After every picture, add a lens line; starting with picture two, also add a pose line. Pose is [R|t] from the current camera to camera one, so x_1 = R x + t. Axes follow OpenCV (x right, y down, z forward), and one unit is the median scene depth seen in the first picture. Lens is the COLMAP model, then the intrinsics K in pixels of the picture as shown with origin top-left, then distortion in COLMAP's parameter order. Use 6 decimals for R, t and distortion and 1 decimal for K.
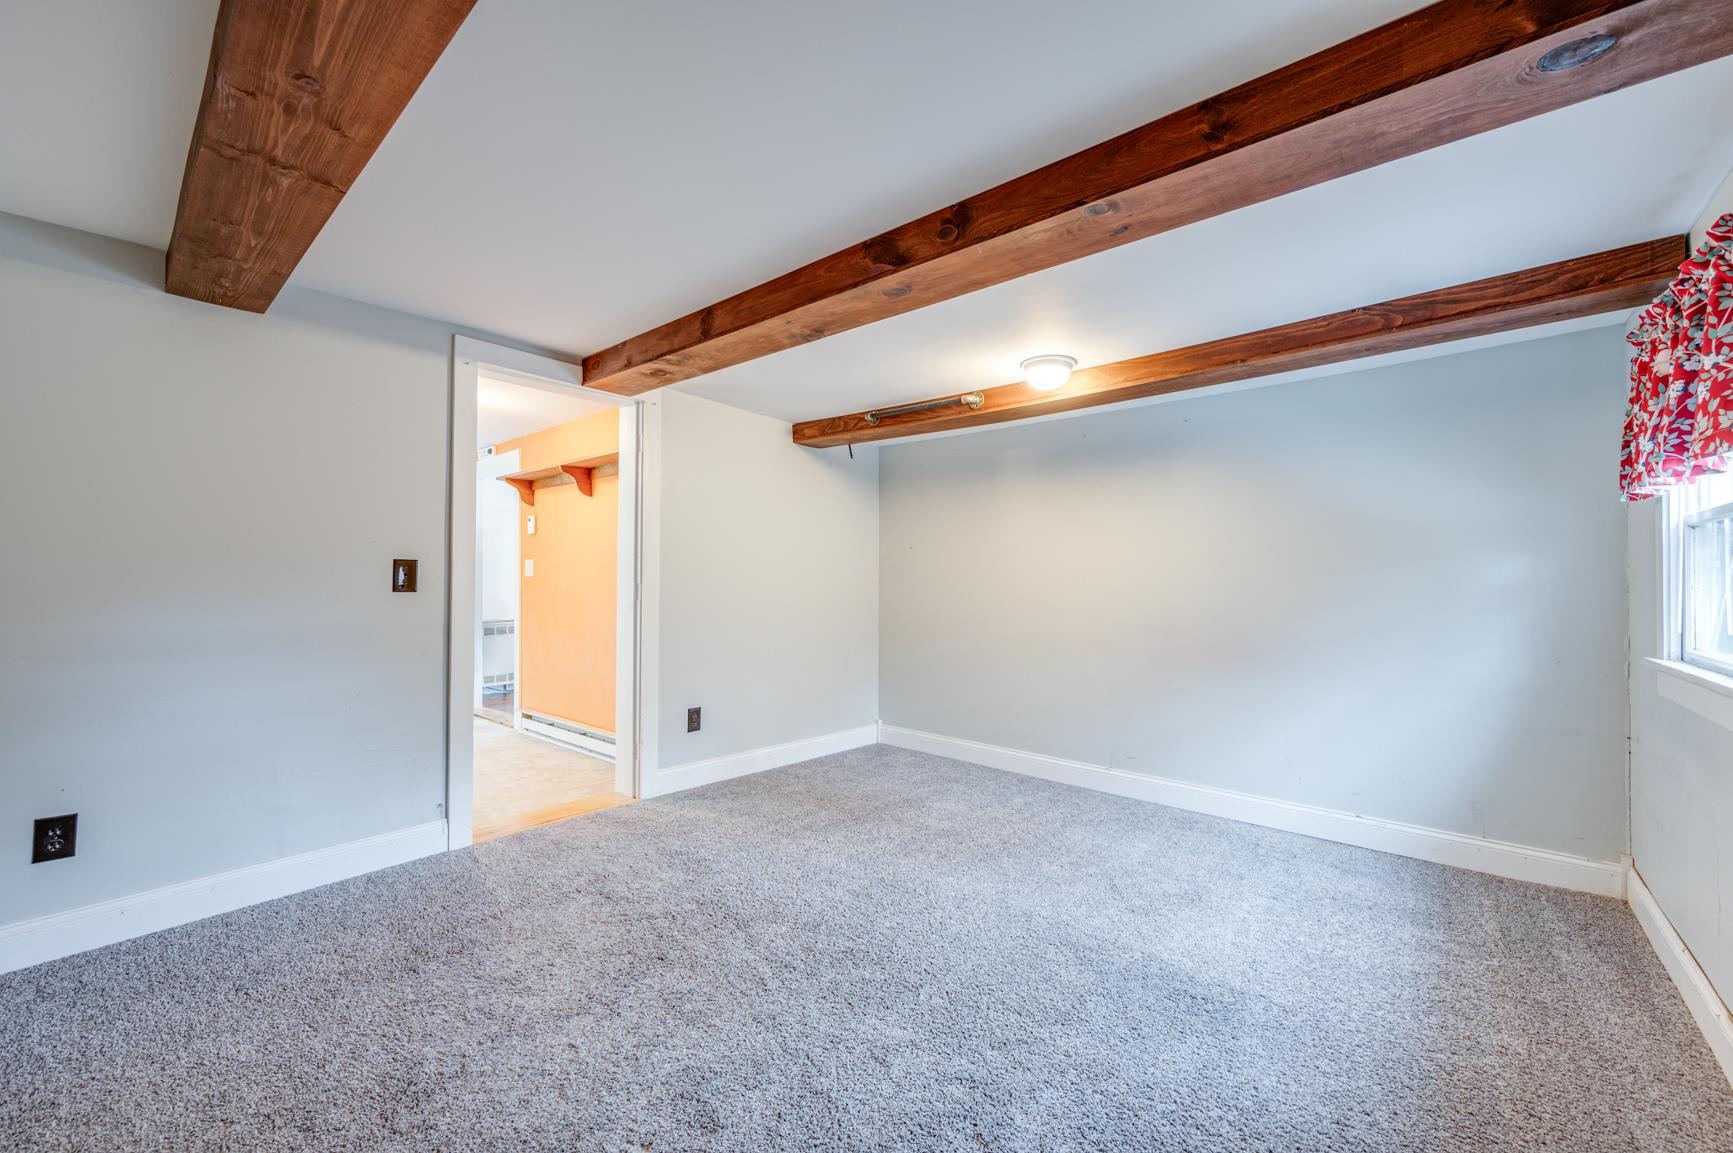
lens RADIAL K [[681.4, 0, 872.0], [0, 681.4, 567.3], [0, 0, 1]] dist [-0.002945, 0.000511]
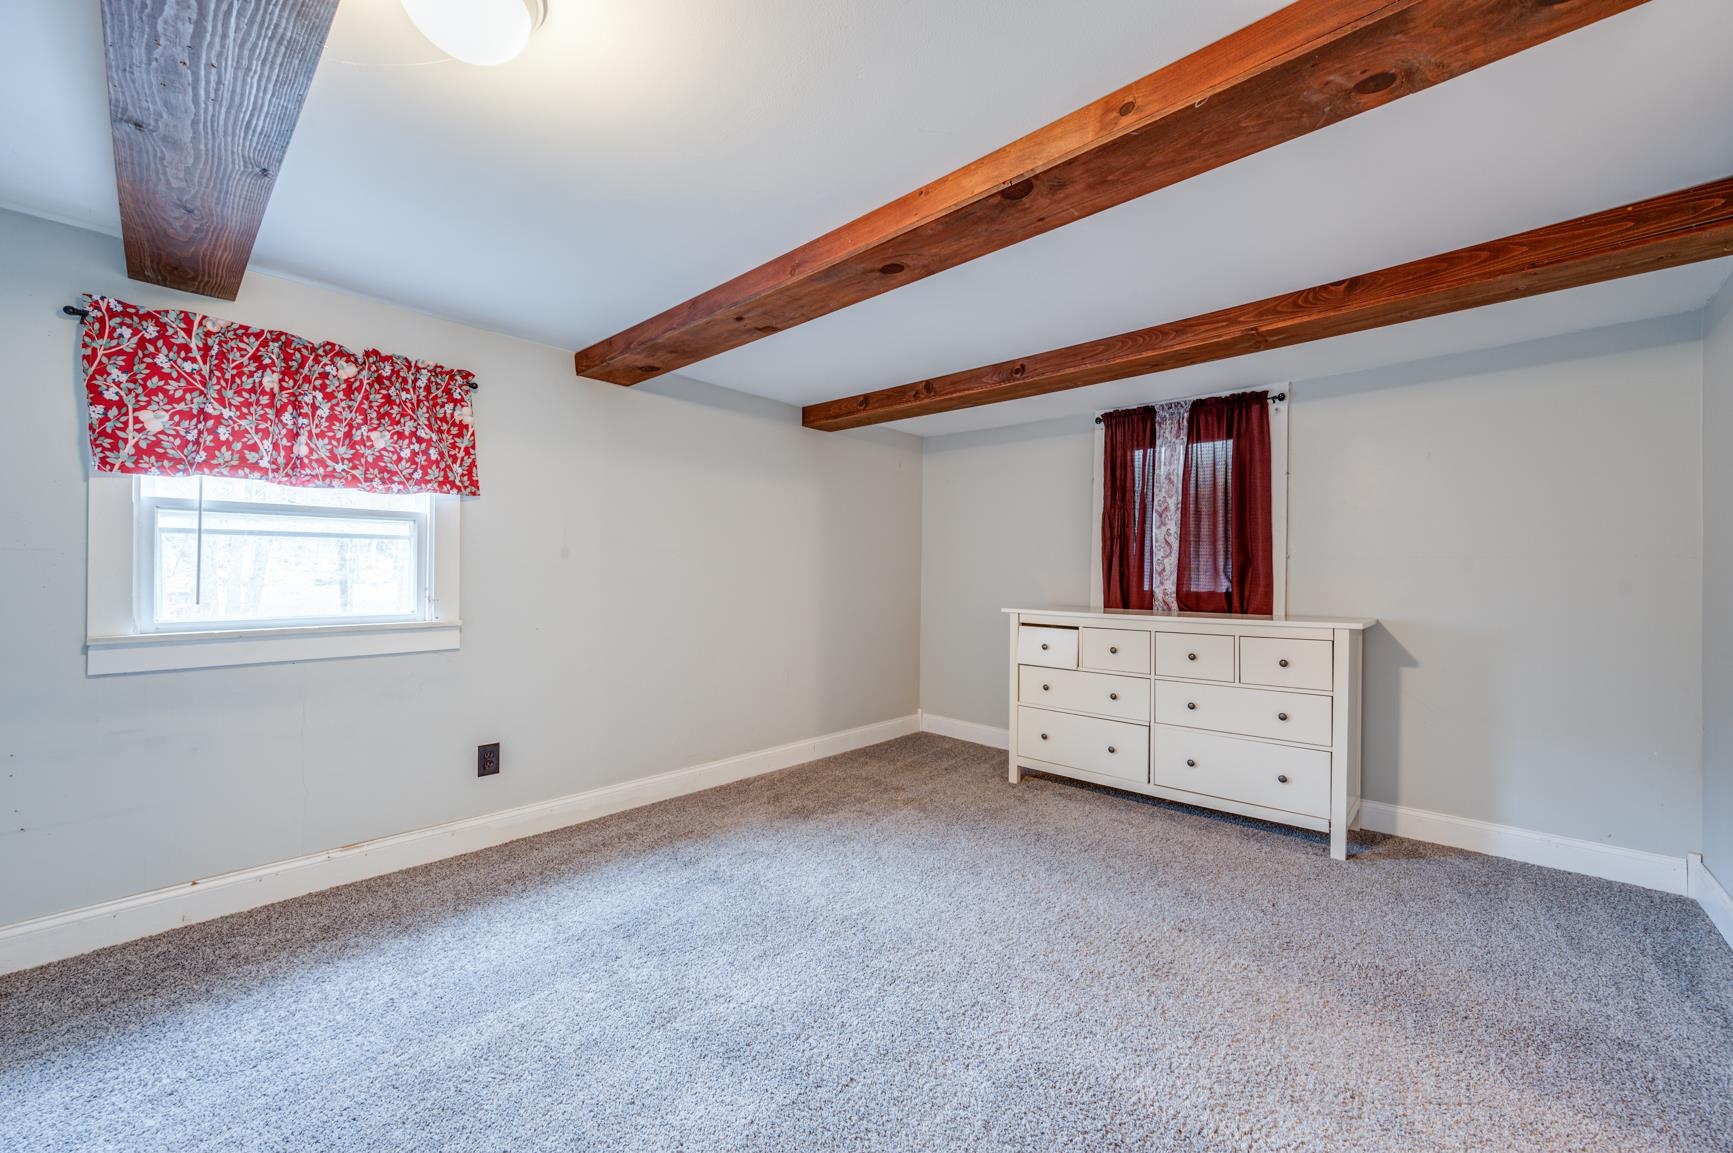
lens RADIAL K [[681.4, 0, 873.6], [0, 681.4, 569.1], [0, 0, 1]] dist [-0.002945, 0.000511]
pose [[-0.999337, -0.021407, 0.029444, 0.024253], [-0.021966, 0.999582, -0.018794, 0.024626], [-0.029030, -0.019429, -0.999390, 1.528311]]
